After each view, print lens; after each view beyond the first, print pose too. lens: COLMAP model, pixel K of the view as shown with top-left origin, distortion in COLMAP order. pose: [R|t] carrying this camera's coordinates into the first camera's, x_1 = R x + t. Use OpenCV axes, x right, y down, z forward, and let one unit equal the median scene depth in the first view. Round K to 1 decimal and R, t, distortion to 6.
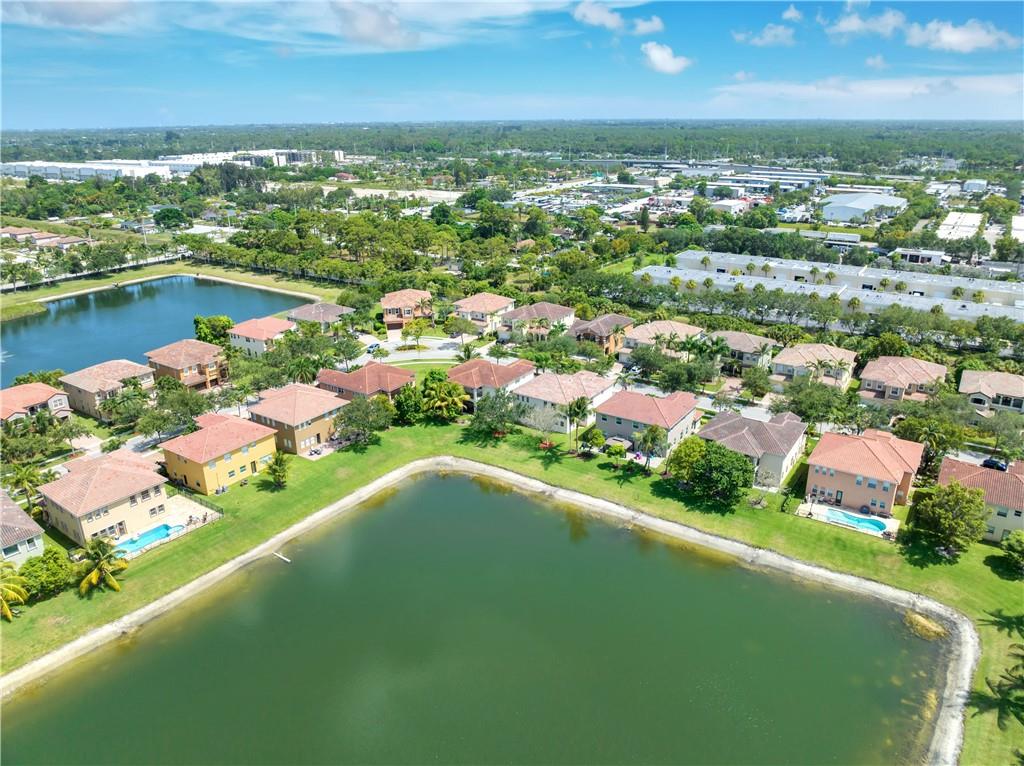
lens RADIAL K [[735.2, 0, 512.0], [0, 735.2, 383.0], [0, 0, 1]] dist [-0.039059, -0.003063]
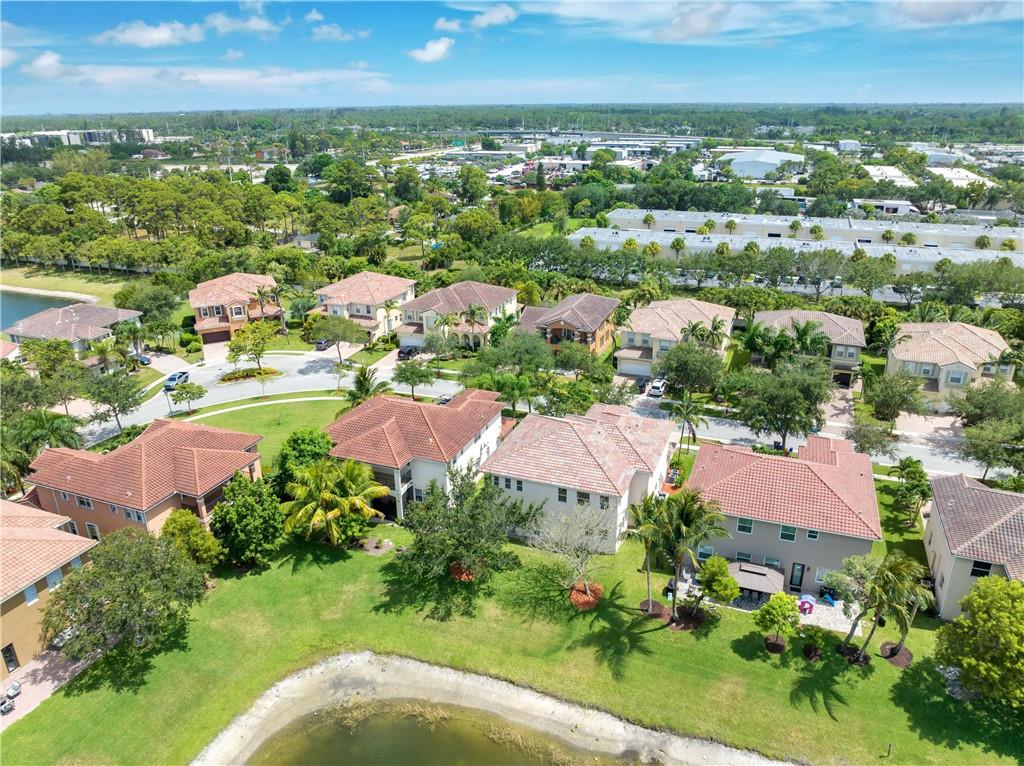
lens RADIAL K [[735.2, 0, 512.0], [0, 735.2, 383.0], [0, 0, 1]] dist [-0.039059, -0.003063]
pose [[0.977159, -0.079732, 0.196983, -0.047663], [0.076863, 0.996795, 0.022182, -0.035932], [-0.198120, -0.006535, 0.980156, 0.386889]]
